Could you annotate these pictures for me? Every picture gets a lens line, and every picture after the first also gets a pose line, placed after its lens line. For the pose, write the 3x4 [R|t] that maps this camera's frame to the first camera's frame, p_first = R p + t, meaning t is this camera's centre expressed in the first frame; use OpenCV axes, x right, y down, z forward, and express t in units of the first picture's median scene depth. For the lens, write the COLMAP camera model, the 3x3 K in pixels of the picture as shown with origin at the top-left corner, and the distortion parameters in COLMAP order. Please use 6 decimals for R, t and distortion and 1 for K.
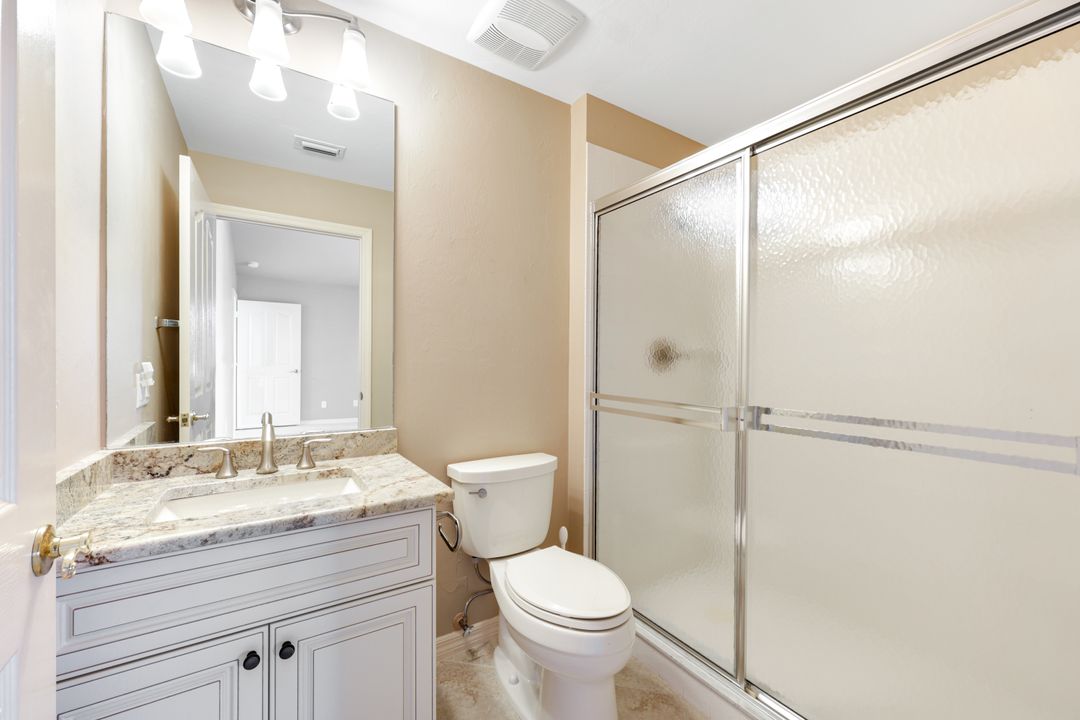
lens RADIAL K [[437.7, 0, 542.1], [0, 437.7, 360.8], [0, 0, 1]] dist [0.002791, -0.000592]
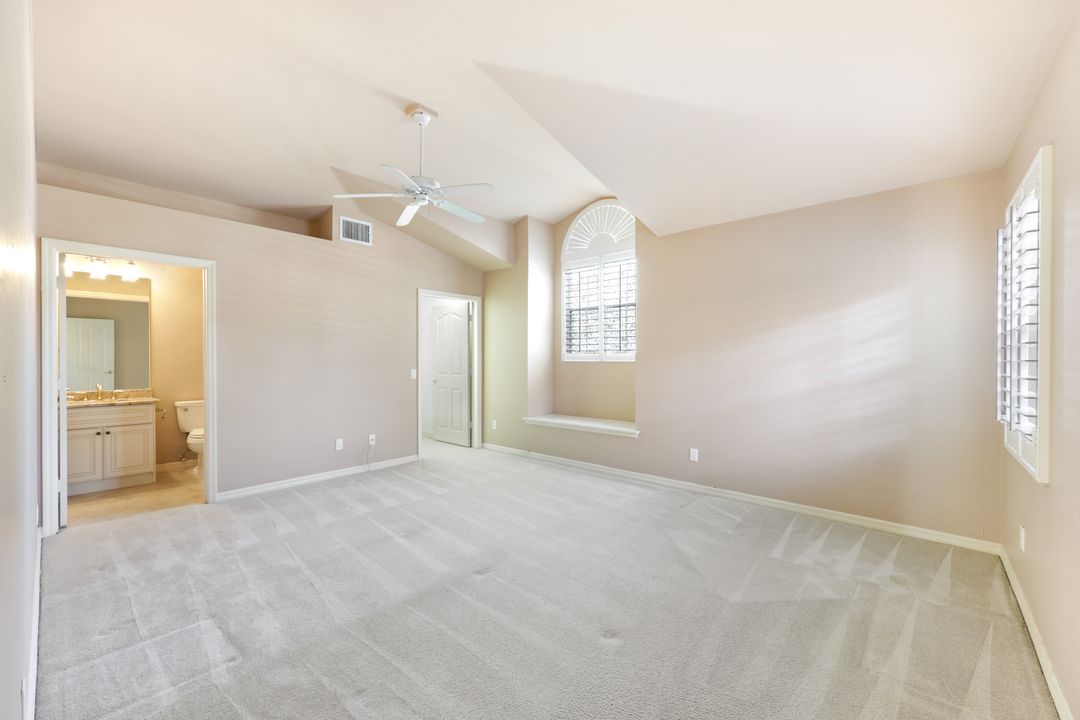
lens RADIAL K [[437.7, 0, 537.4], [0, 437.7, 360.5], [0, 0, 1]] dist [0.002791, -0.000592]
pose [[0.965971, -0.006582, 0.258566, 1.419290], [0.006301, 0.999978, 0.001915, -0.024754], [-0.258573, -0.000221, 0.965992, -2.533288]]
